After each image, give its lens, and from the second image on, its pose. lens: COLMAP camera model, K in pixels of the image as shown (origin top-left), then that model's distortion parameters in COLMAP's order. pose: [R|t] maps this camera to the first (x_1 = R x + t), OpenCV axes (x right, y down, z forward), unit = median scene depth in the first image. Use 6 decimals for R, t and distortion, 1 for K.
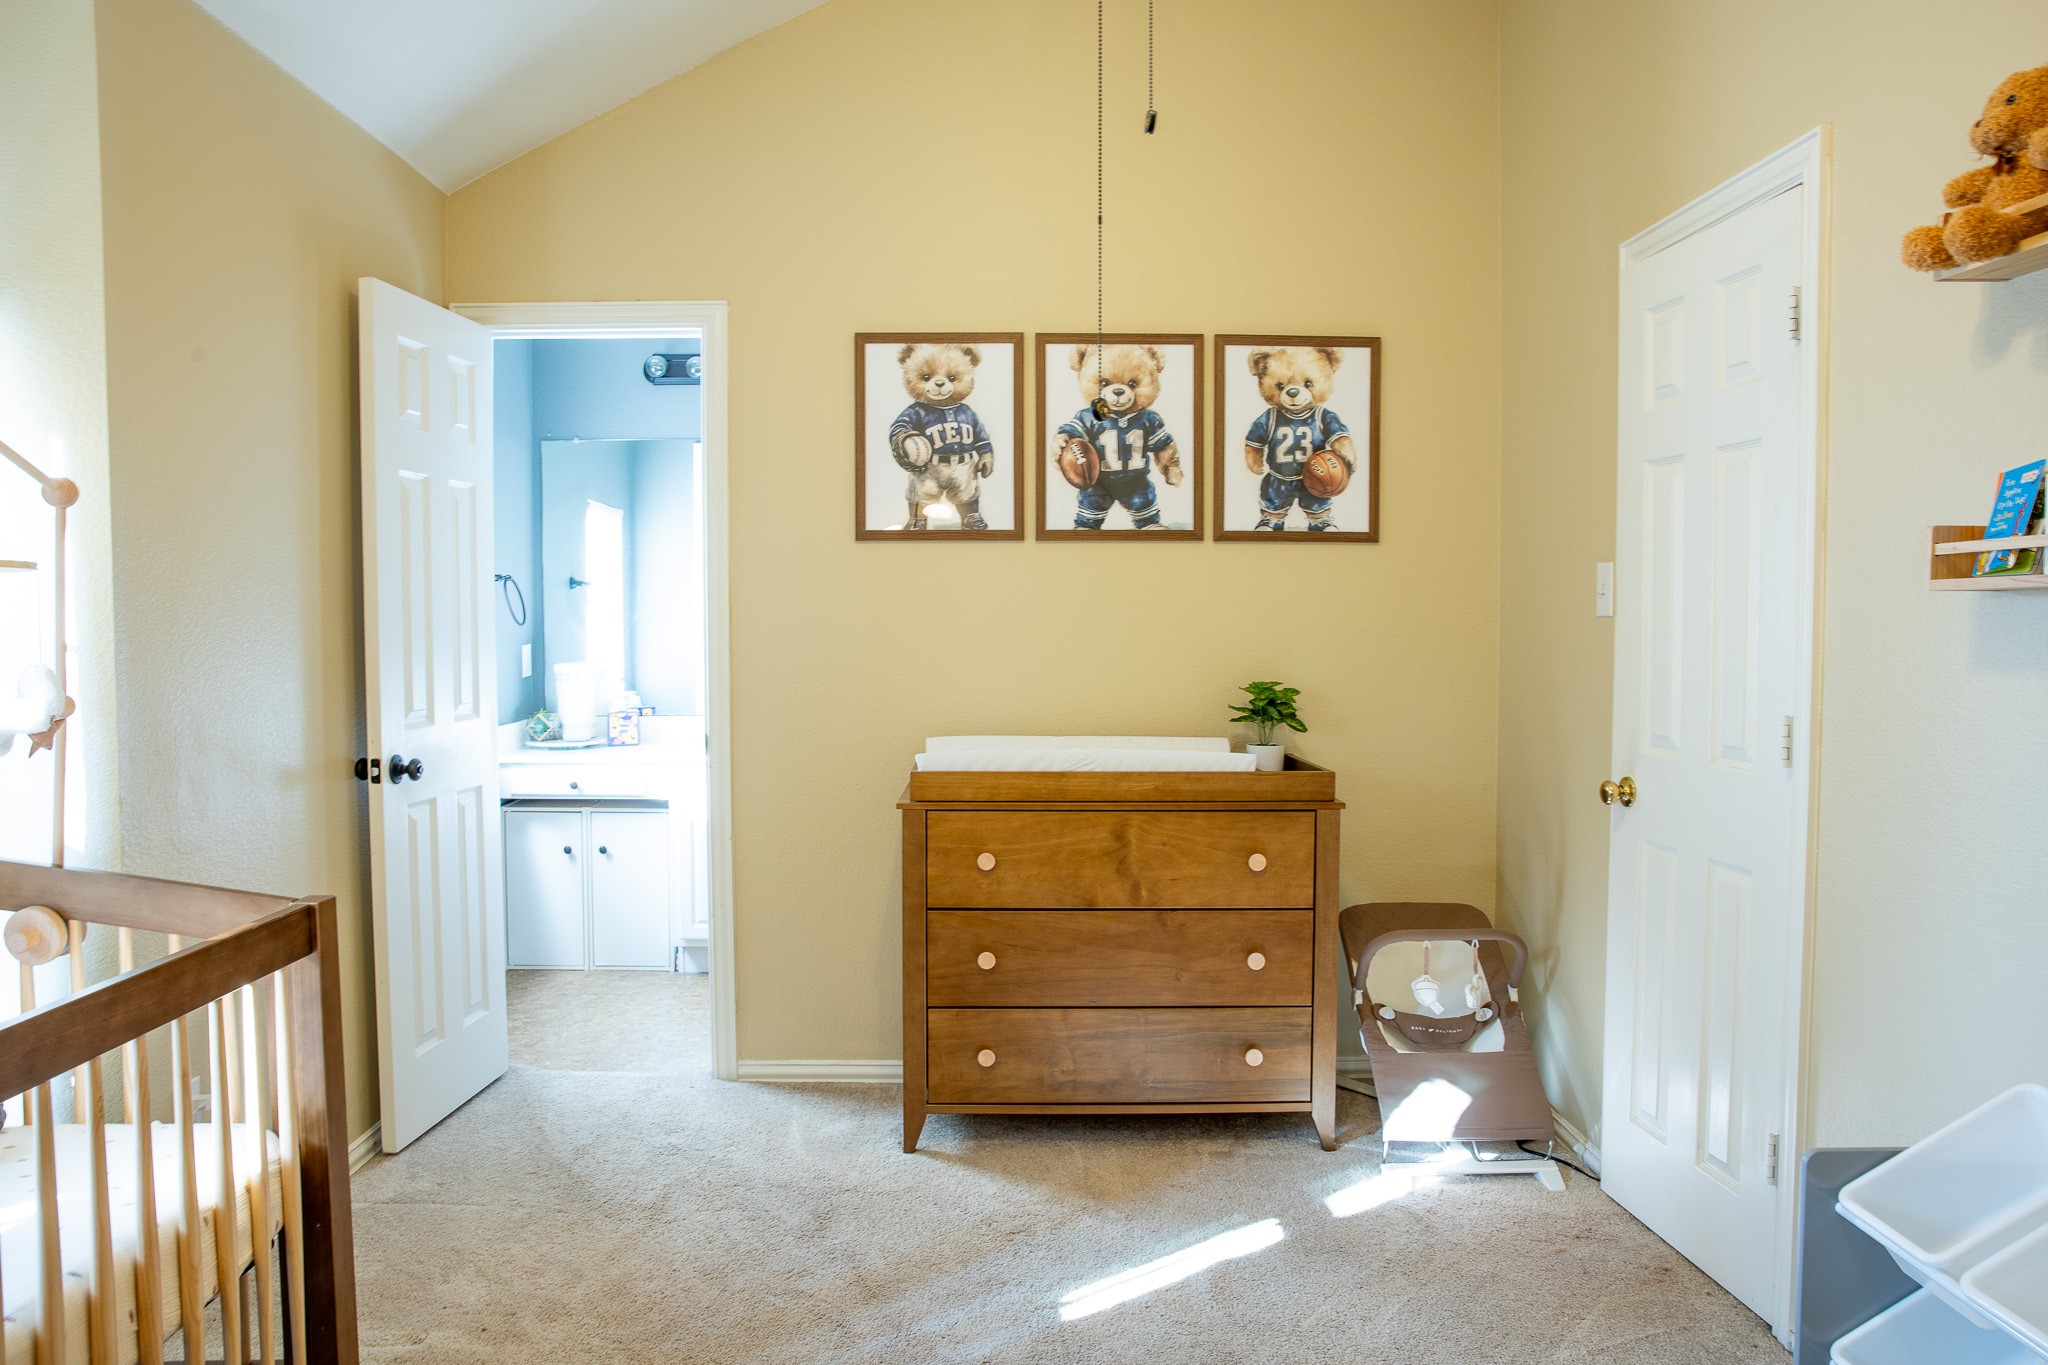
lens RADIAL K [[1391.5, 0, 1024.0], [0, 1391.5, 682.5], [0, 0, 1]] dist [-0.115656, 0.094009]
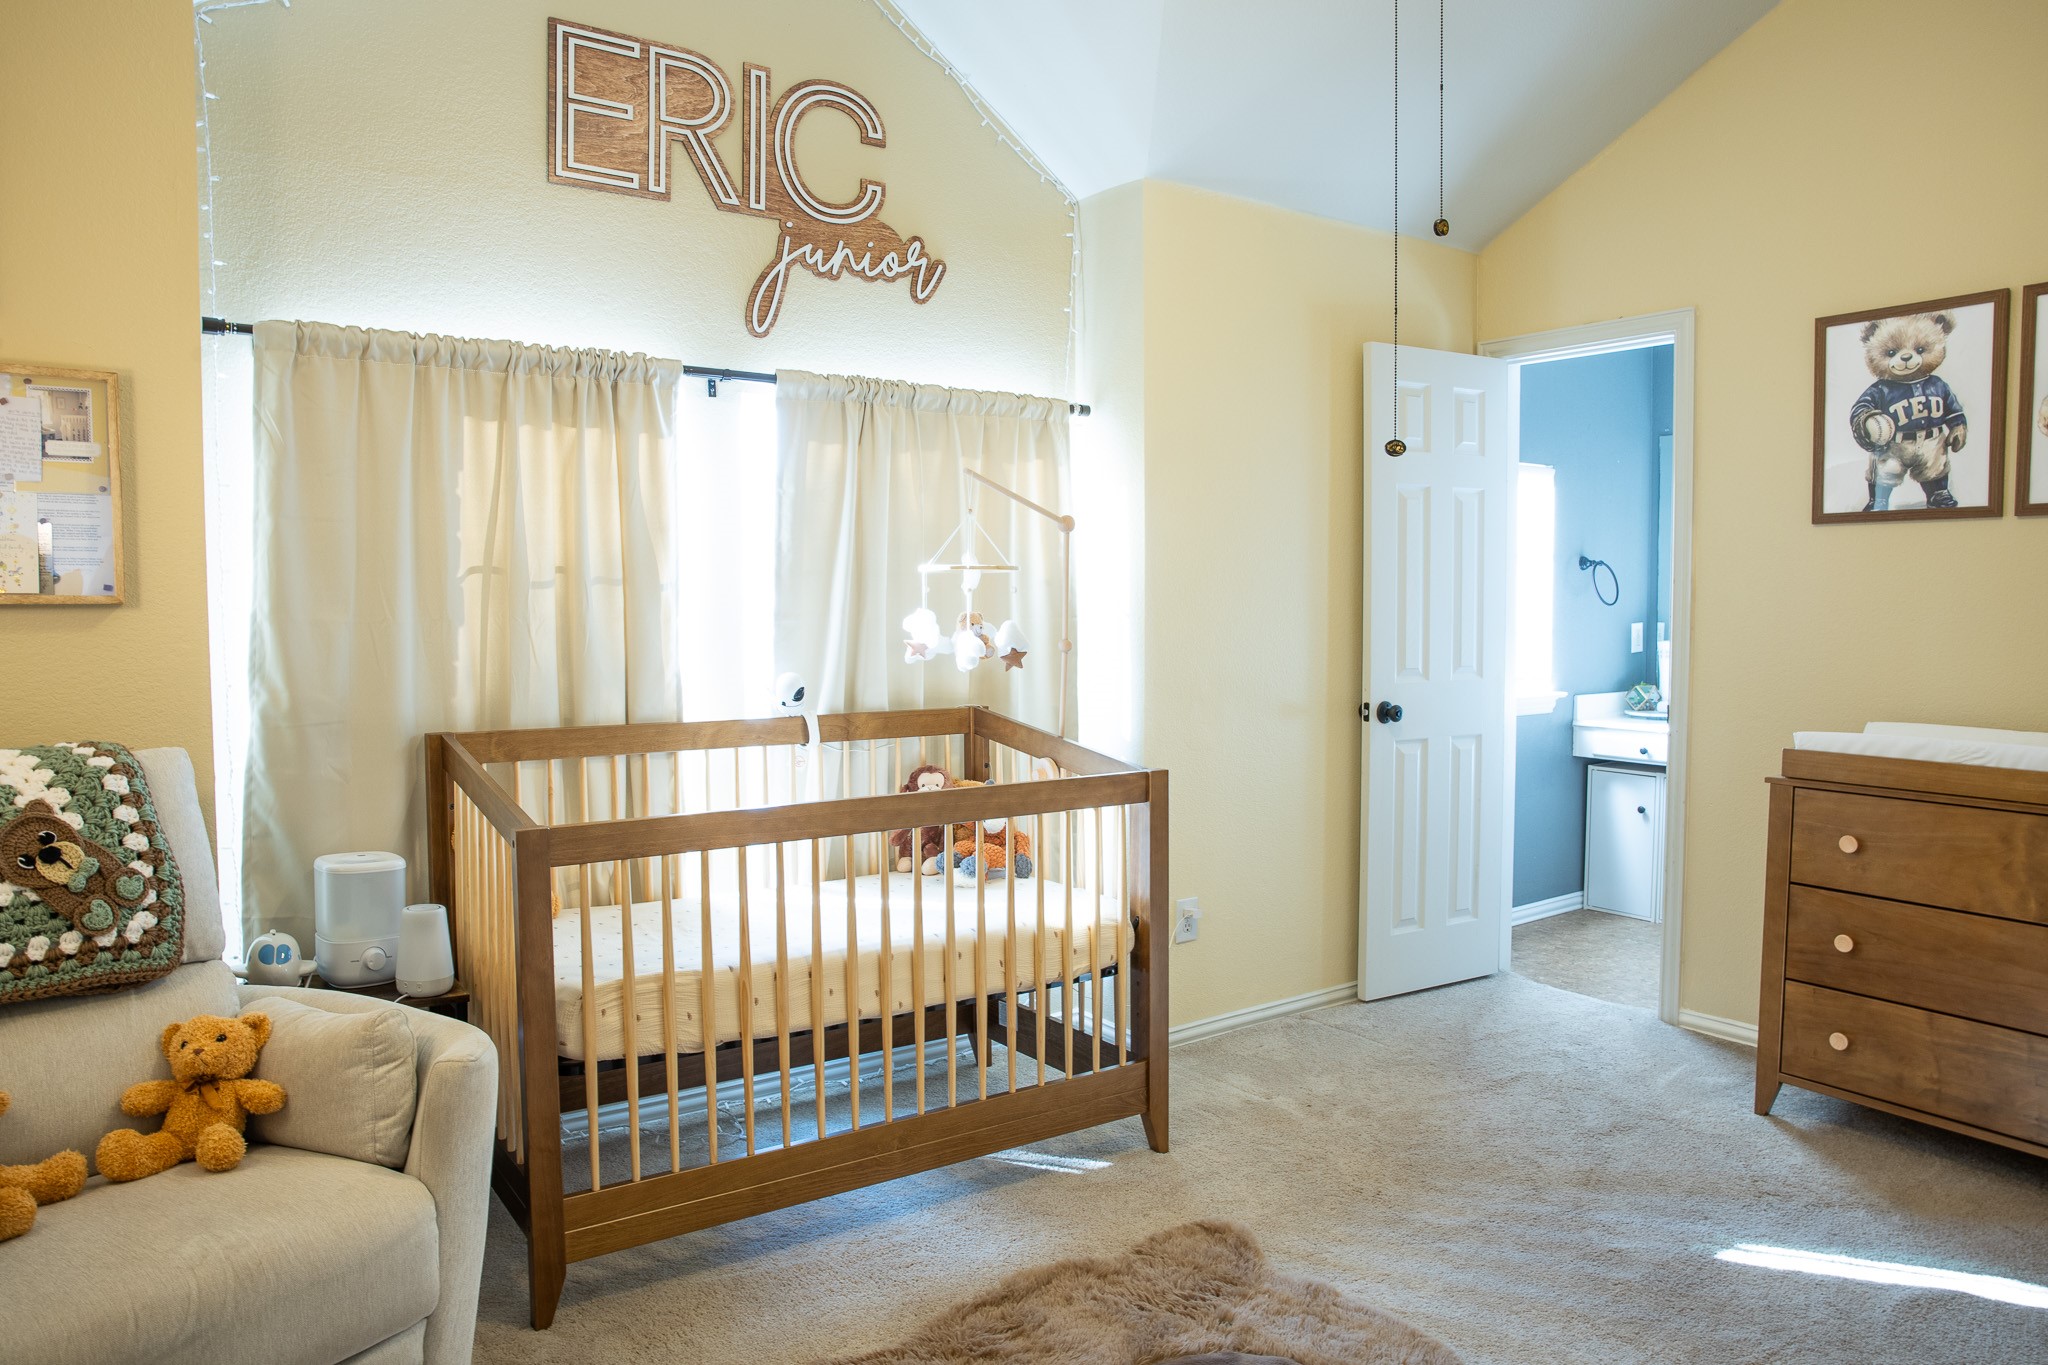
lens RADIAL K [[1391.5, 0, 1024.0], [0, 1391.5, 682.5], [0, 0, 1]] dist [-0.115656, 0.094009]
pose [[0.562600, 0.051393, -0.825130, 0.379336], [-0.039756, 0.998593, 0.035090, 0.001932], [0.825772, 0.013063, 0.563852, -0.034265]]
